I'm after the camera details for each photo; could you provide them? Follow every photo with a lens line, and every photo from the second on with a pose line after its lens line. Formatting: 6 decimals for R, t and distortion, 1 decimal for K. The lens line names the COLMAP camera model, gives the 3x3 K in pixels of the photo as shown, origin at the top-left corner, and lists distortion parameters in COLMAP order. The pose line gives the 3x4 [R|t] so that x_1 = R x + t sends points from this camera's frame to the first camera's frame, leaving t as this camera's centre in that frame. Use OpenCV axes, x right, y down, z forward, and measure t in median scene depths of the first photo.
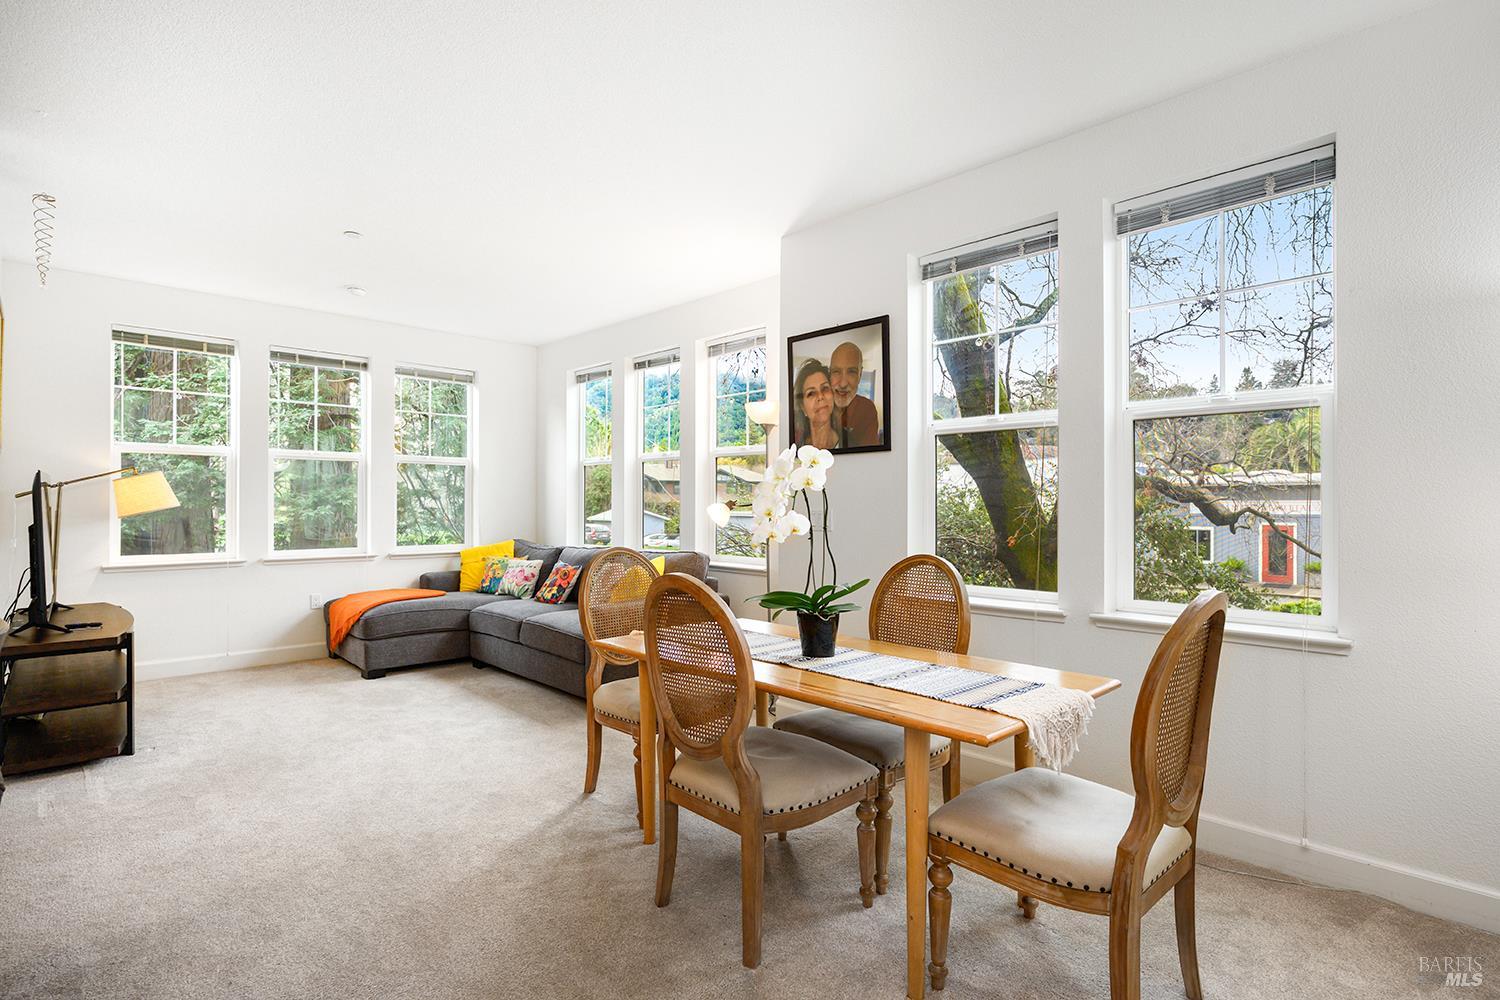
lens RADIAL K [[736.3, 0, 753.1], [0, 736.3, 505.9], [0, 0, 1]] dist [0.000291, -0.000776]
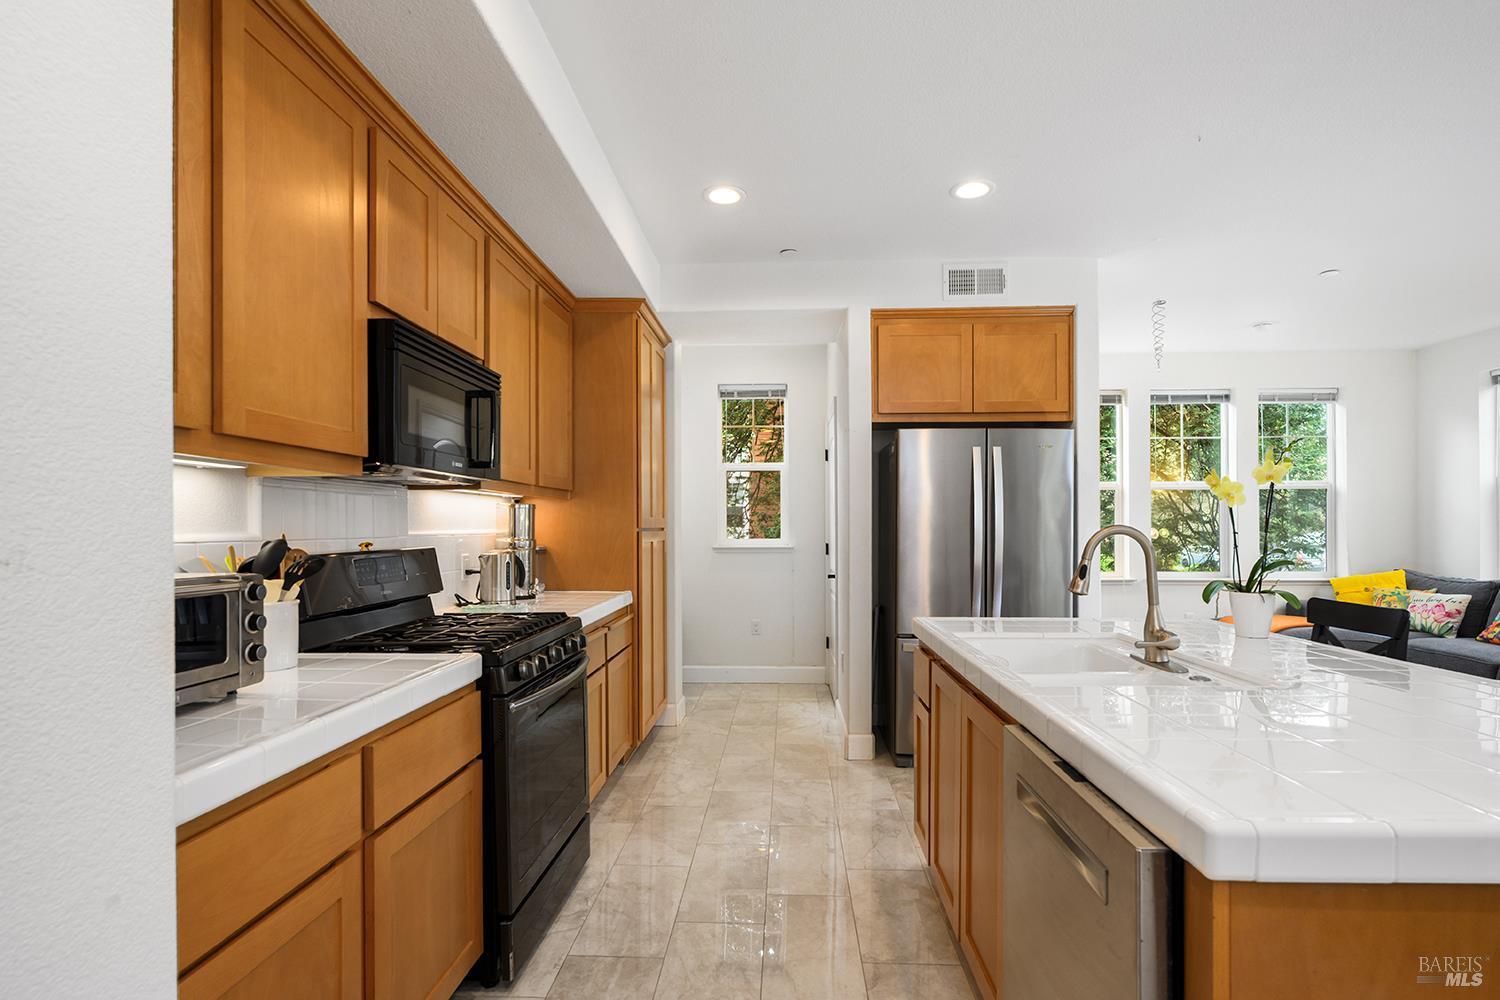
lens RADIAL K [[736.3, 0, 752.3], [0, 736.3, 526.6], [0, 0, 1]] dist [0.000291, -0.000776]
pose [[0.685306, -0.004225, -0.728243, -0.257113], [0.003511, 0.999991, -0.002497, -0.008287], [0.728247, -0.000846, 0.685315, -0.225643]]
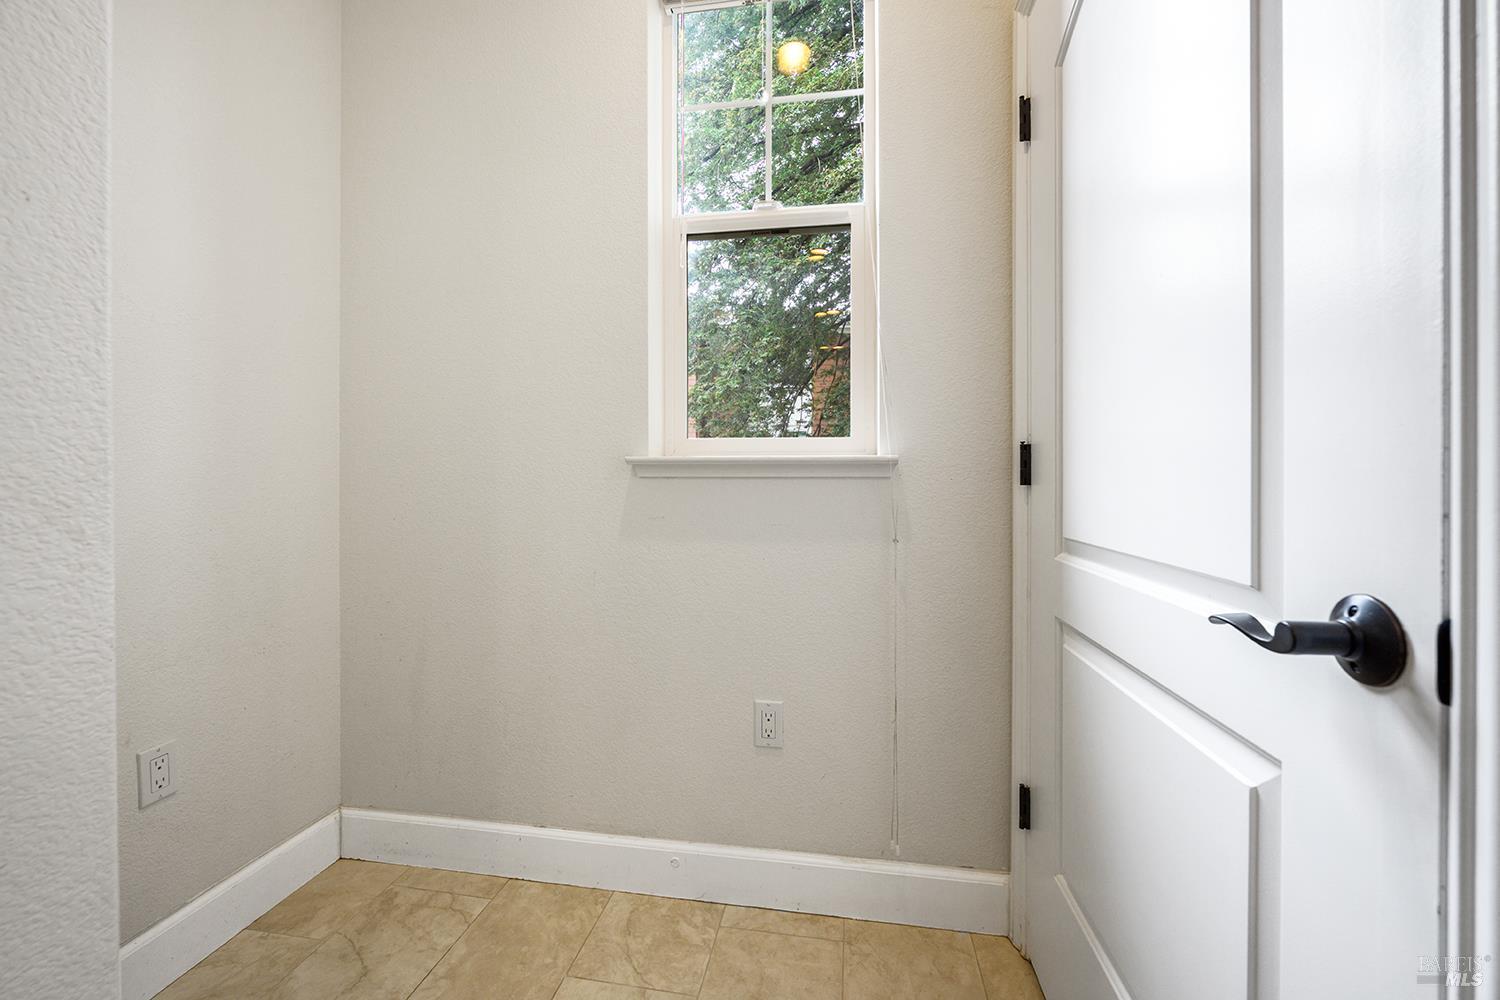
lens RADIAL K [[602.8, 0, 758.1], [0, 602.8, 489.2], [0, 0, 1]] dist [-0.013587, 0.000130]
pose [[0.607829, 0.006732, -0.794039, -0.843395], [0.000078, 0.999964, 0.008538, 0.031024], [0.794068, -0.005252, 0.607806, 0.364519]]
